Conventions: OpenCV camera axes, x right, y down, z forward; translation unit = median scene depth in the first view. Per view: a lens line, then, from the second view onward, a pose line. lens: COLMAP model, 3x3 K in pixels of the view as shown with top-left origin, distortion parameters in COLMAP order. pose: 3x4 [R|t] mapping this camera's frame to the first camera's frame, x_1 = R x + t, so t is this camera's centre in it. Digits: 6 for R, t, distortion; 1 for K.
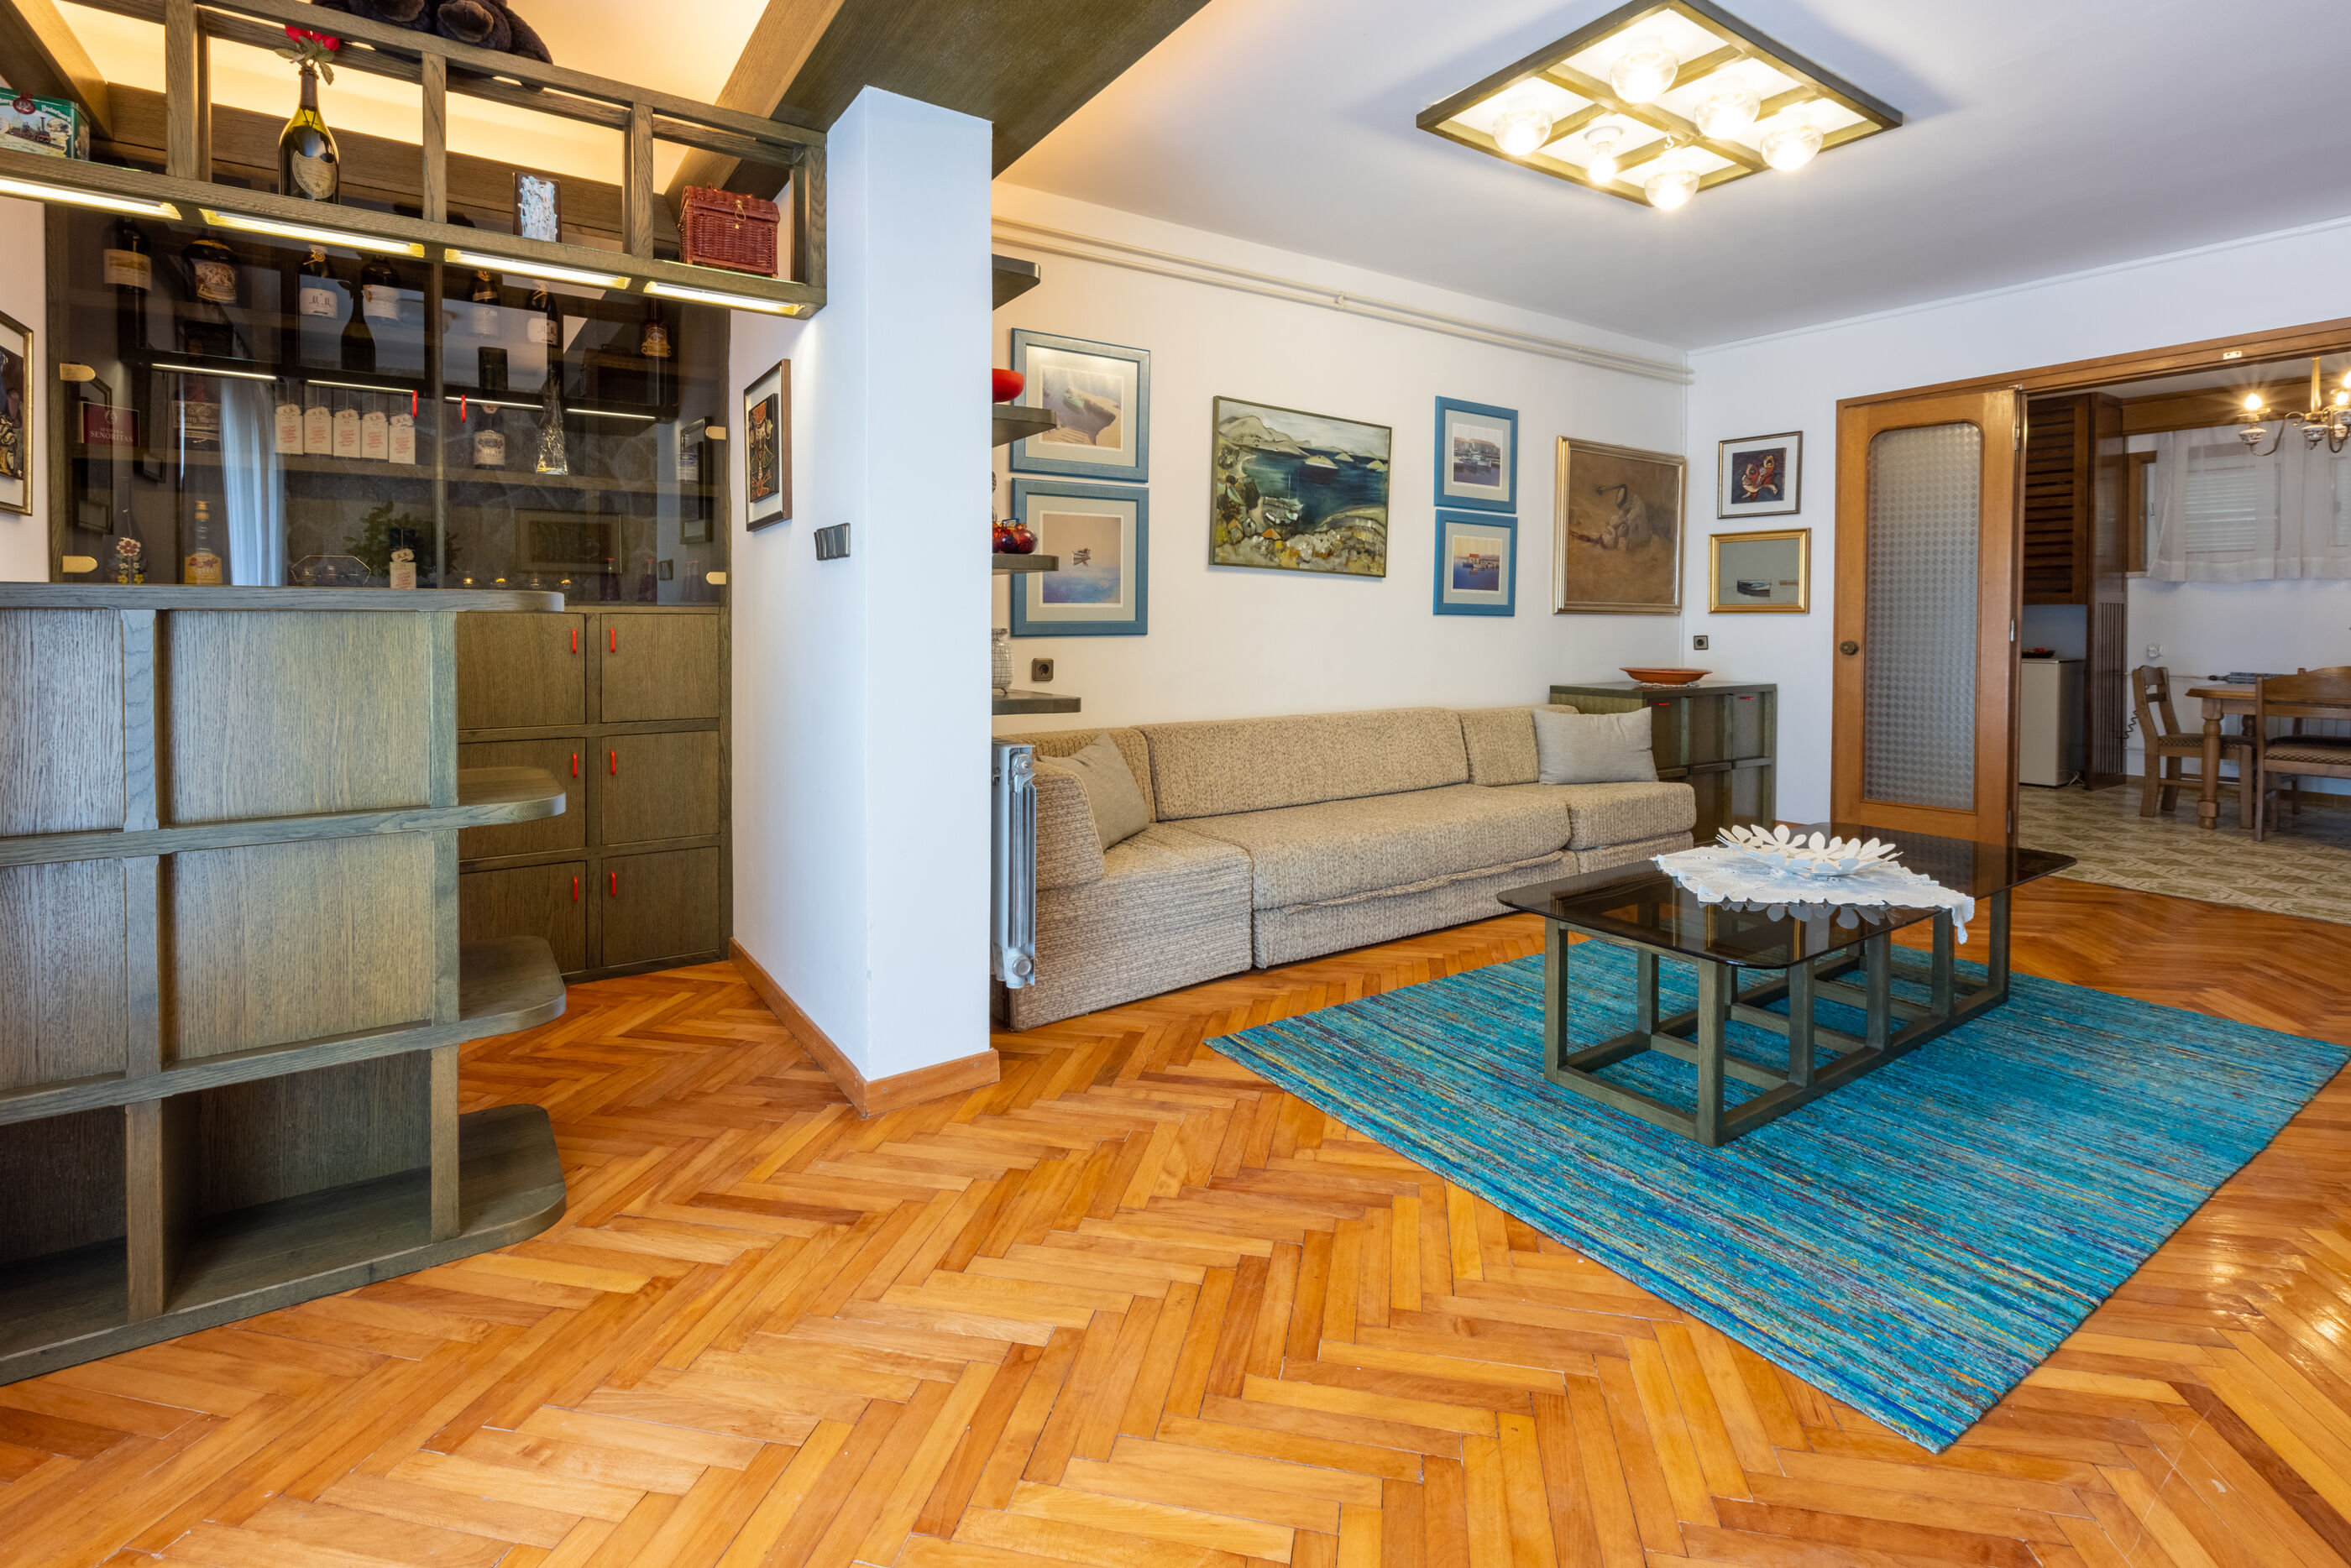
lens RADIAL K [[1077.5, 0, 1188.4], [0, 1077.5, 639.0], [0, 0, 1]] dist [0.002858, -0.000968]
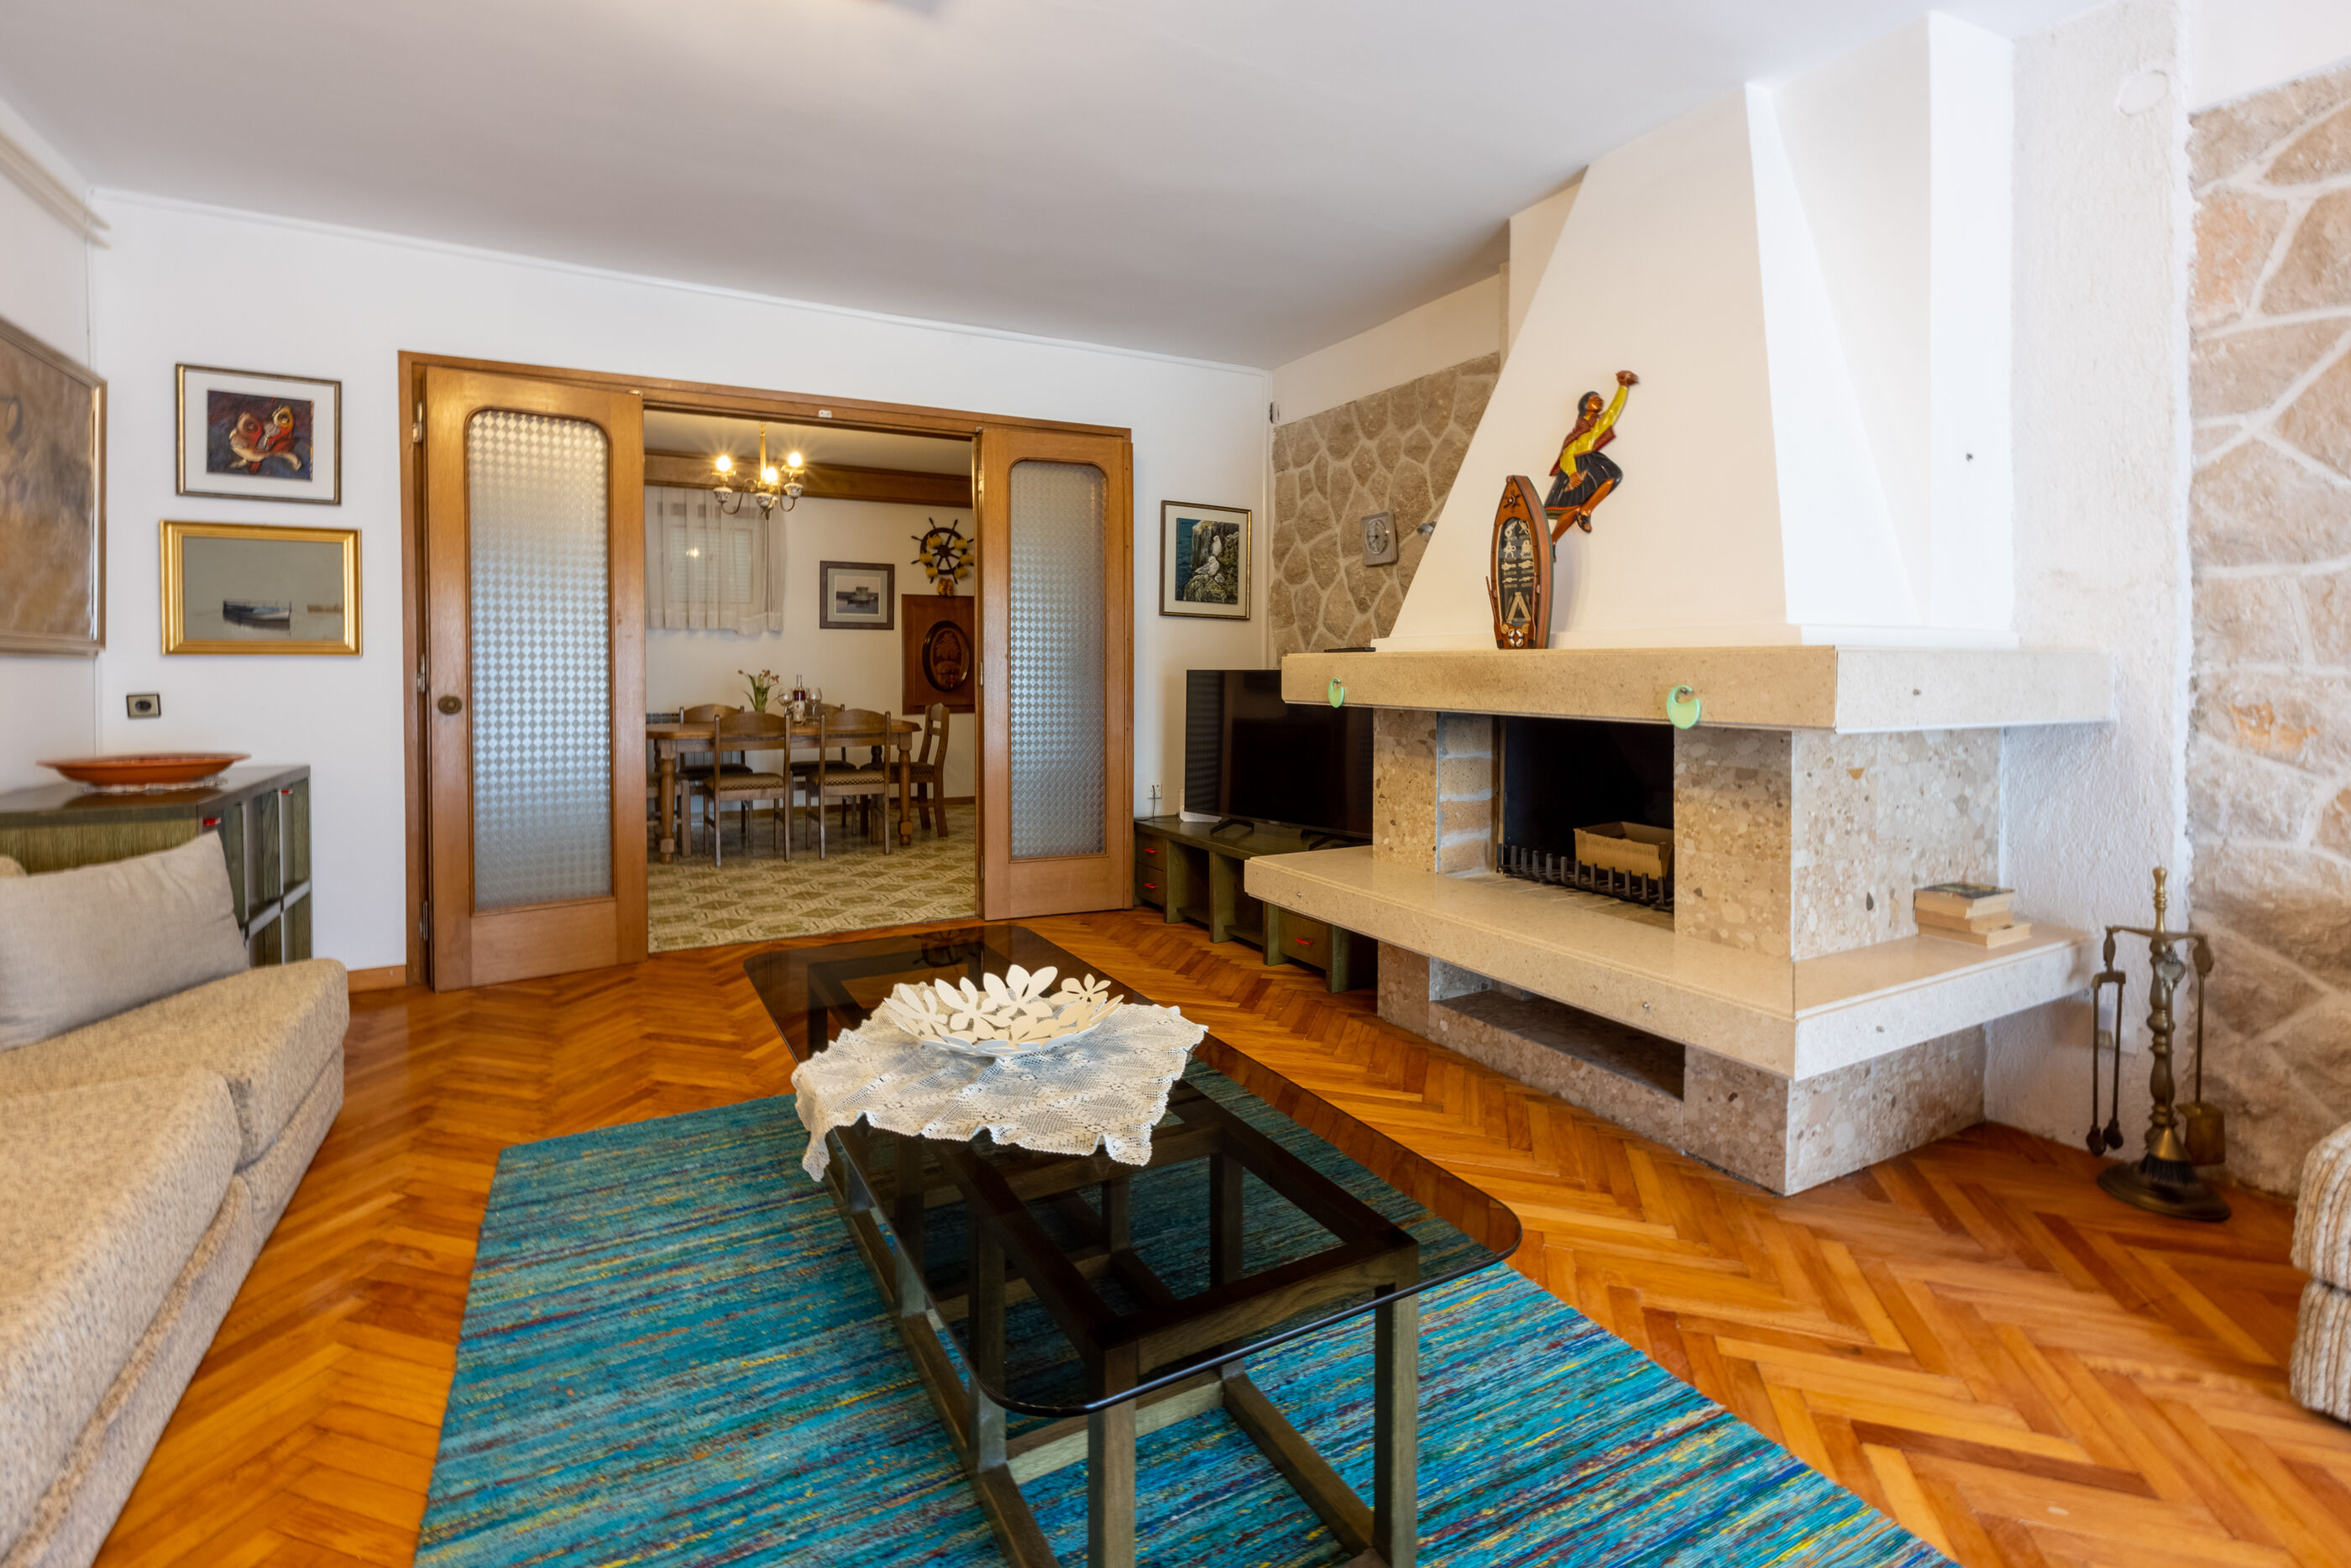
lens RADIAL K [[1077.5, 0, 1142.4], [0, 1077.5, 682.1], [0, 0, 1]] dist [0.002858, -0.000968]
pose [[0.114804, -0.017967, 0.993226, -0.043701], [0.019008, 0.999693, 0.015887, -0.010339], [-0.993206, 0.017055, 0.115110, 0.506037]]
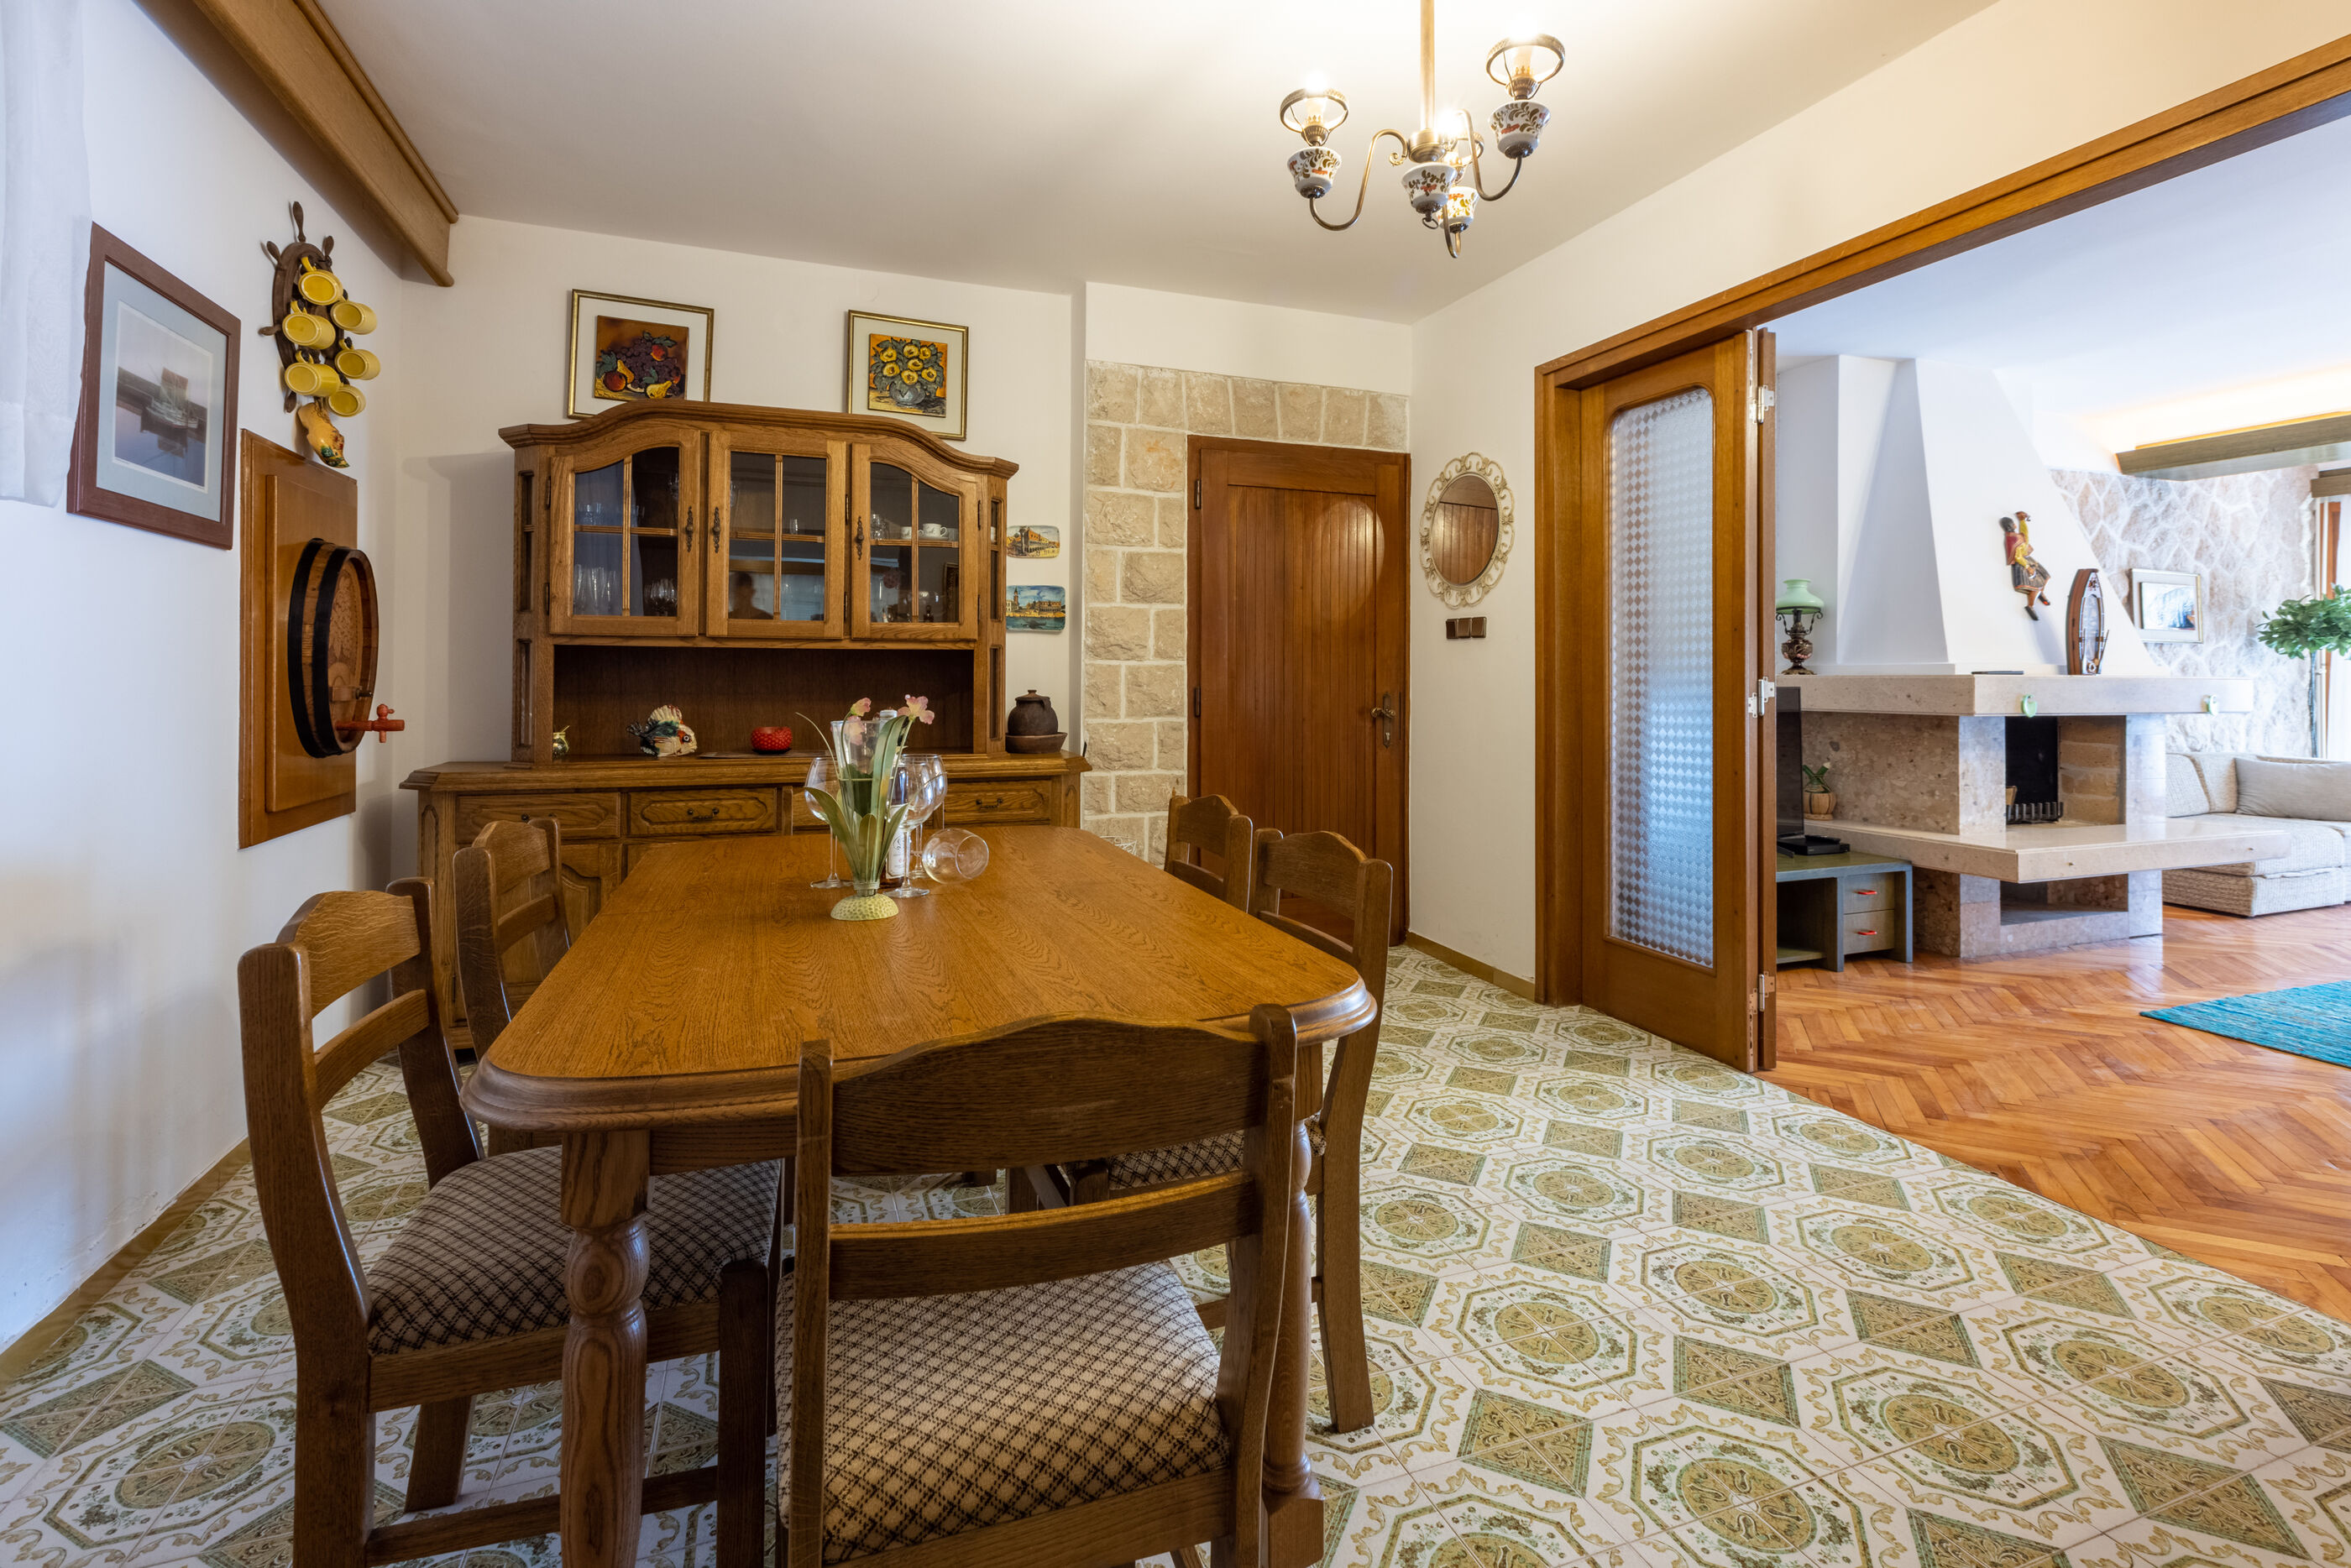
lens RADIAL K [[1077.5, 0, 1201.1], [0, 1077.5, 659.9], [0, 0, 1]] dist [0.002858, -0.000968]
pose [[-0.972010, -0.005221, 0.234883, 1.107422], [-0.004435, 0.999983, 0.003875, -0.028744], [-0.234899, 0.002725, -0.972016, 1.491243]]
